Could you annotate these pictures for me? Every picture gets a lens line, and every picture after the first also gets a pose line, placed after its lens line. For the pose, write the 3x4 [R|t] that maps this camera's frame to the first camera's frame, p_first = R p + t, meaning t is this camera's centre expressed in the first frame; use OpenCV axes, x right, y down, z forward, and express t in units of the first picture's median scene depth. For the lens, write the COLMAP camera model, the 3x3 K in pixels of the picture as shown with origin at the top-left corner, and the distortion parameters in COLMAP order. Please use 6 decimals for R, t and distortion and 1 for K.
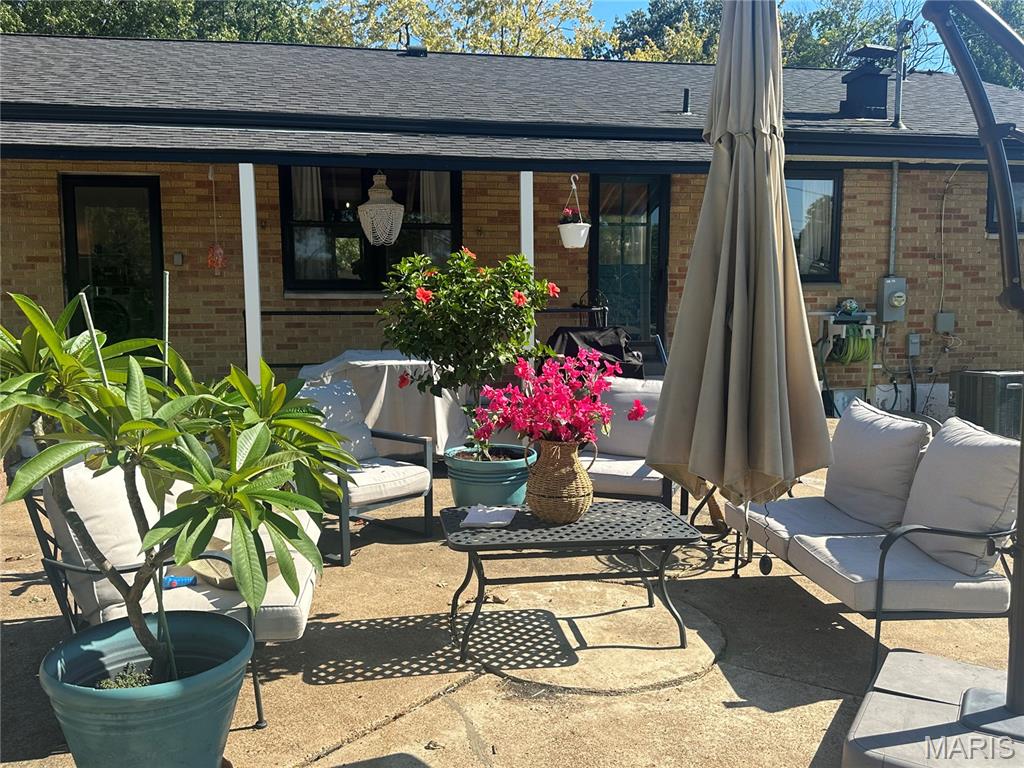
lens RADIAL K [[835.2, 0, 515.2], [0, 835.2, 376.4], [0, 0, 1]] dist [0.077704, -0.112880]
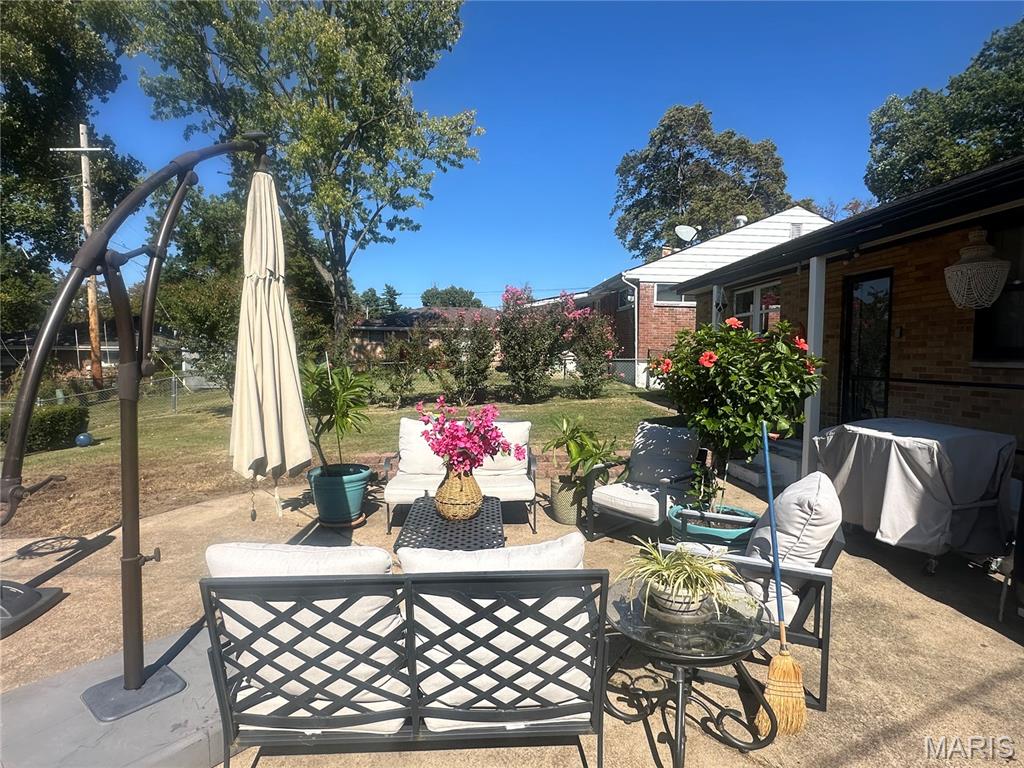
lens RADIAL K [[552.2, 0, 510.6], [0, 552.2, 384.3], [0, 0, 1]] dist [-0.003001, 0.000197]
pose [[-0.108407, 0.057163, -0.992462, 0.387363], [-0.105485, 0.992048, 0.068661, -0.051930], [0.988494, 0.112133, -0.101515, 0.462811]]
